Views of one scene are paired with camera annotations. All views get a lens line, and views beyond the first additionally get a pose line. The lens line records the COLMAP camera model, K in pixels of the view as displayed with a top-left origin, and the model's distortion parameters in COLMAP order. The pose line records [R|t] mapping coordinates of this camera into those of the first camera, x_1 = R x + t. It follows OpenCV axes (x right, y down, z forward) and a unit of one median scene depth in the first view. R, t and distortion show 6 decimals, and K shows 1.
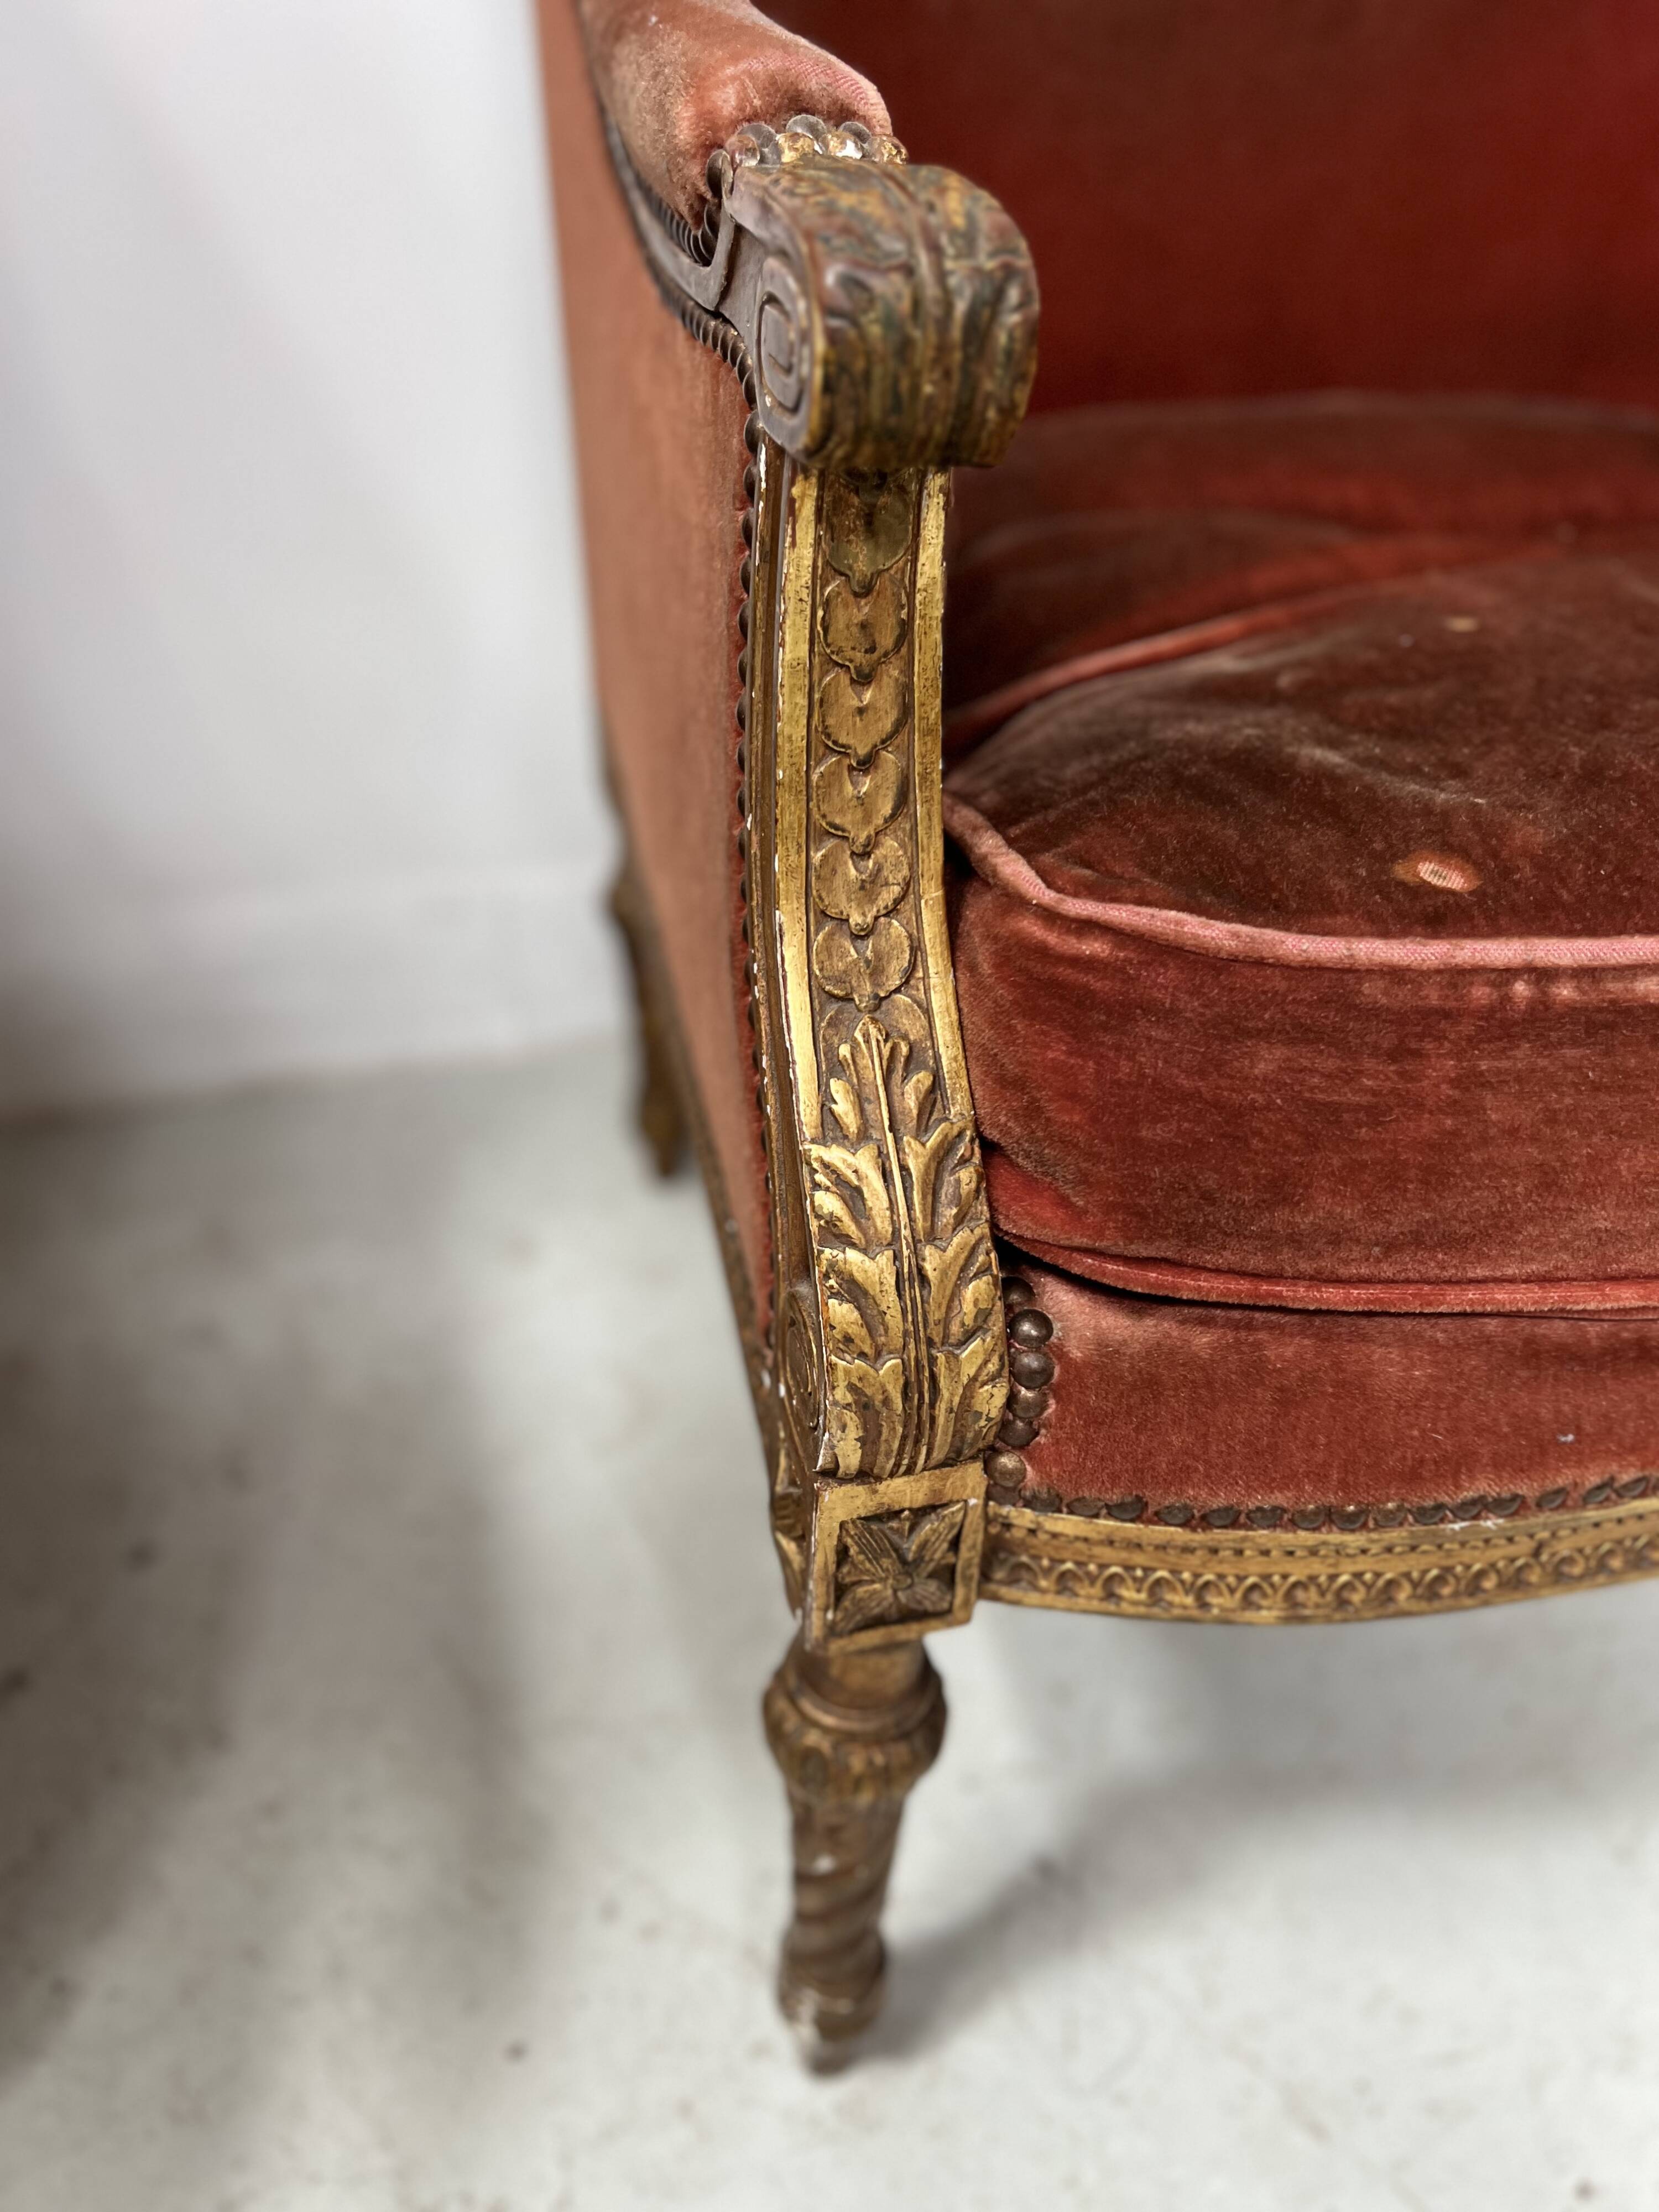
lens RADIAL K [[1628.4, 0, 755.1], [0, 1628.4, 1143.3], [0, 0, 1]] dist [0.046248, -0.051949]
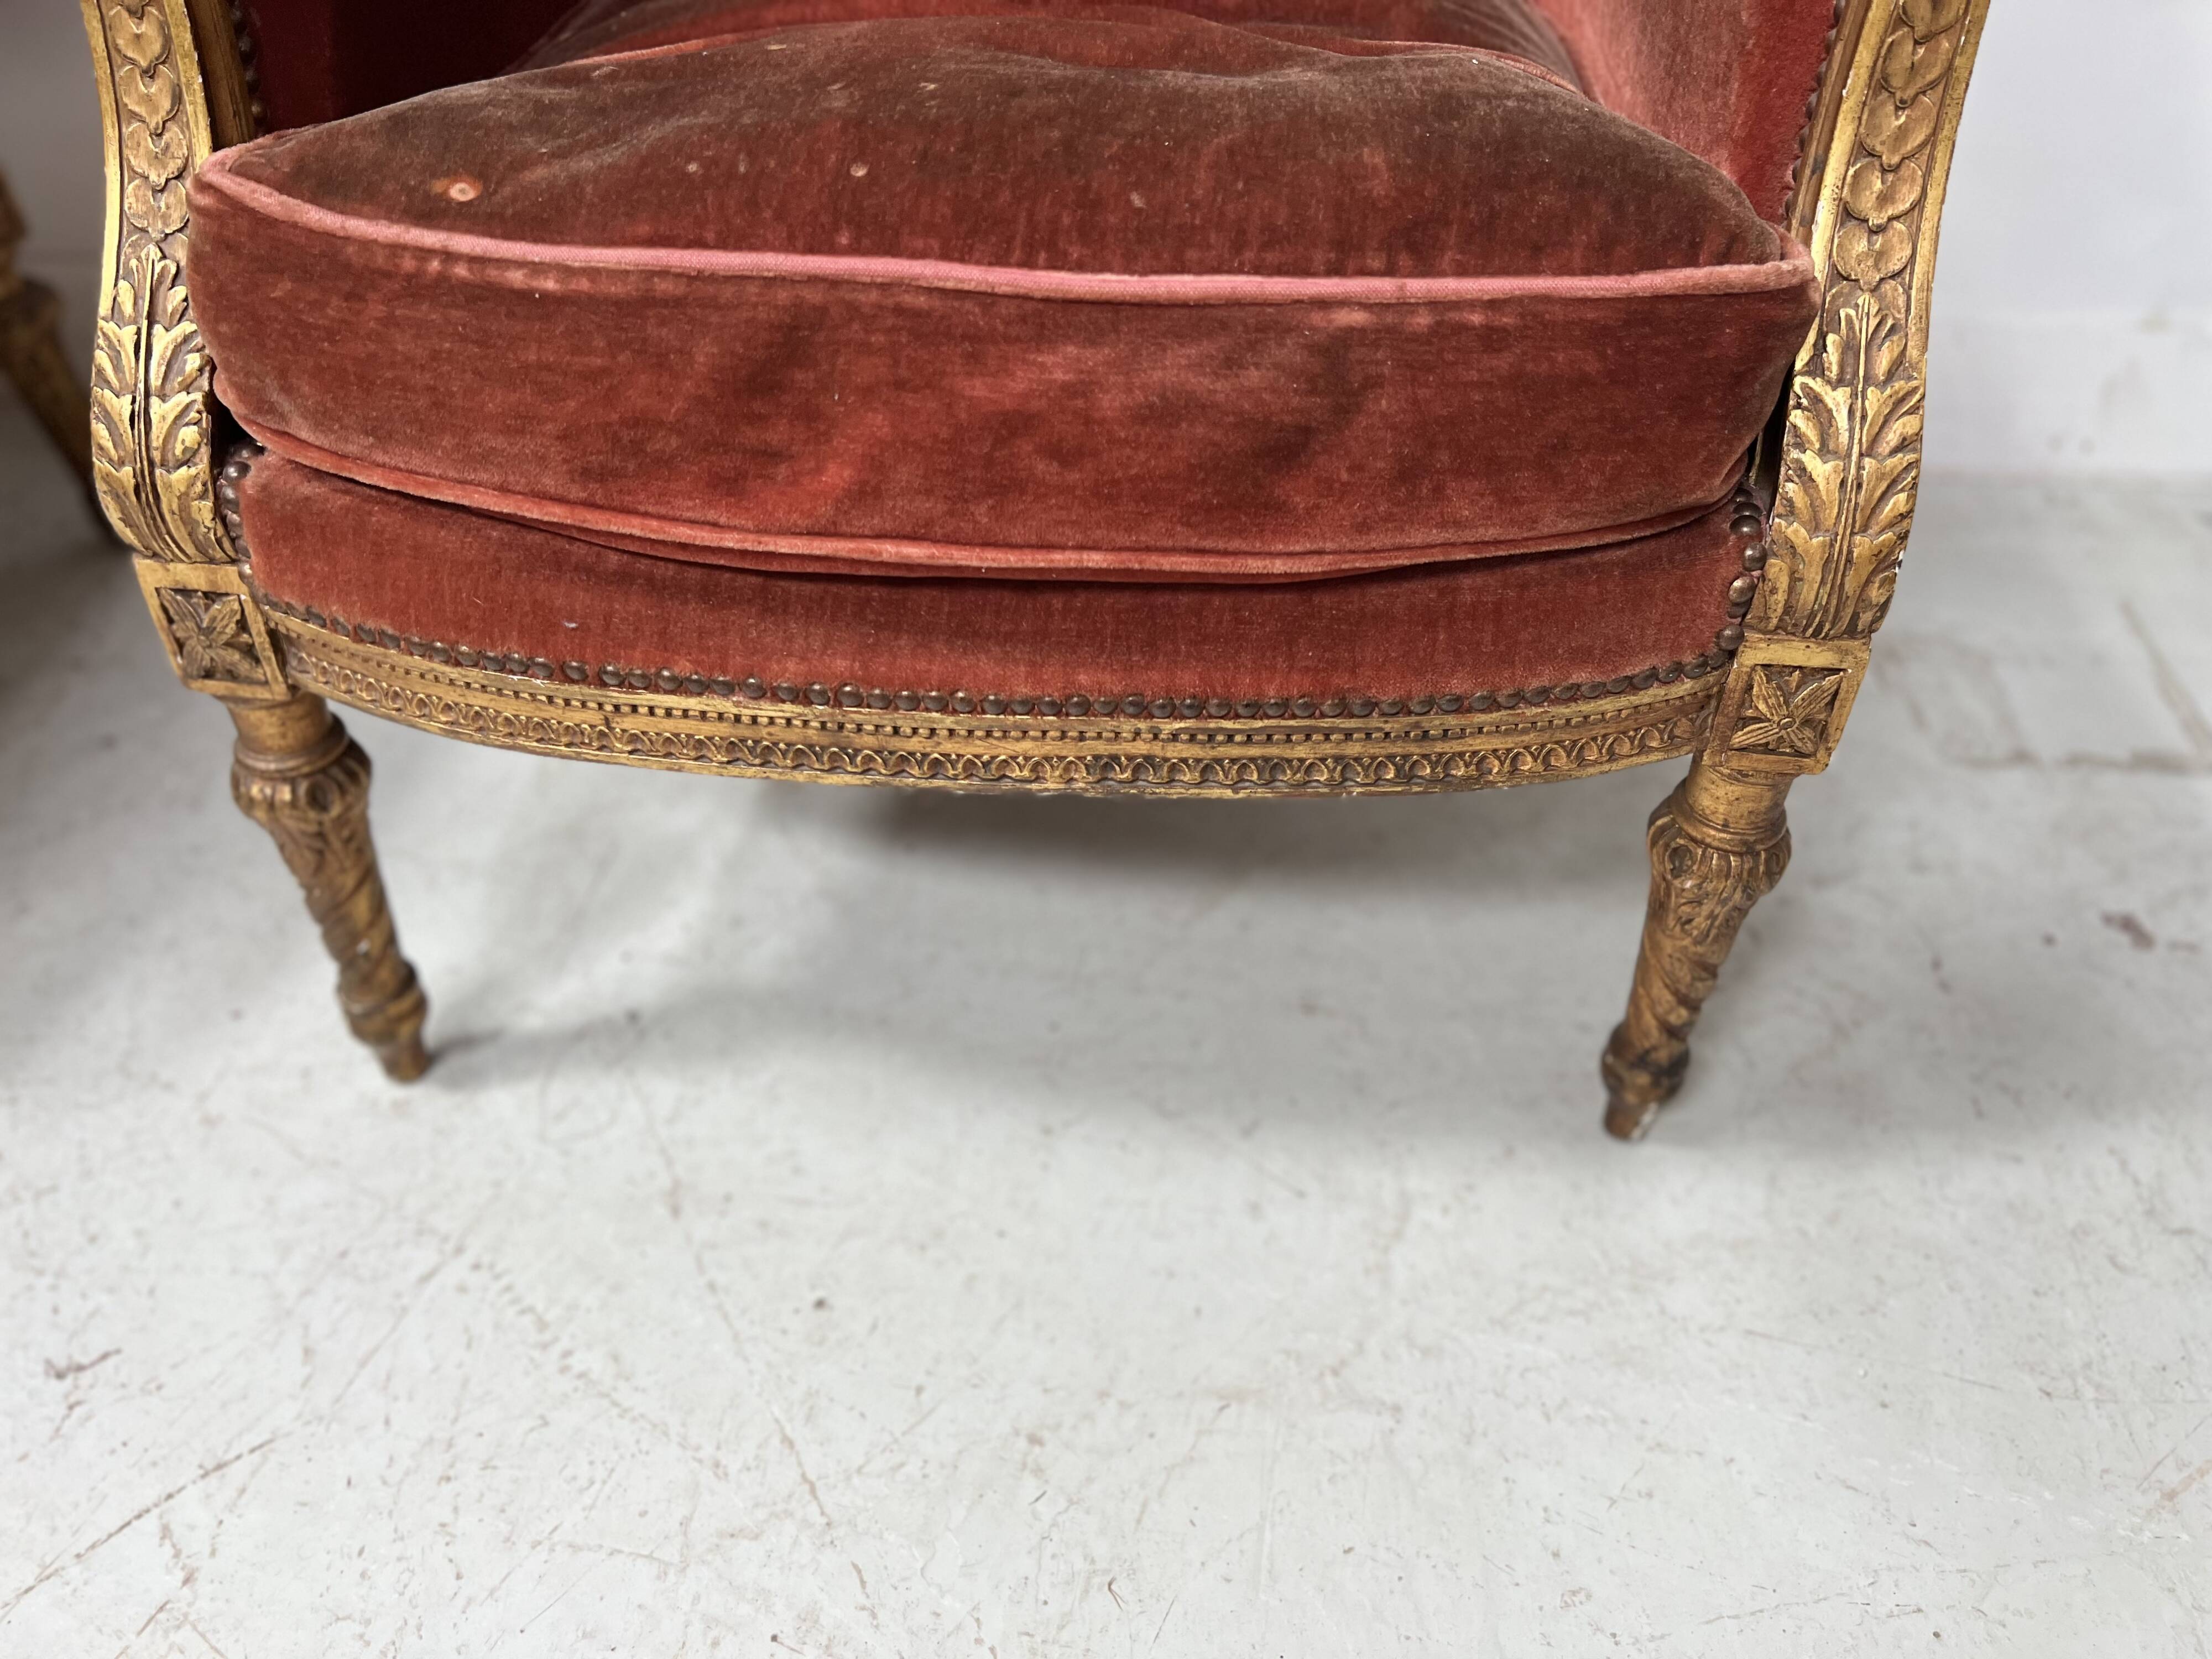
lens RADIAL K [[1643.7, 0, 1123.5], [0, 1643.7, 823.7], [0, 0, 1]] dist [0.034184, -0.048443]
pose [[0.933025, 0.218267, -0.286047, 1.508449], [-0.192933, 0.974531, 0.114305, 0.101054], [0.303711, -0.051462, 0.951373, -0.236980]]
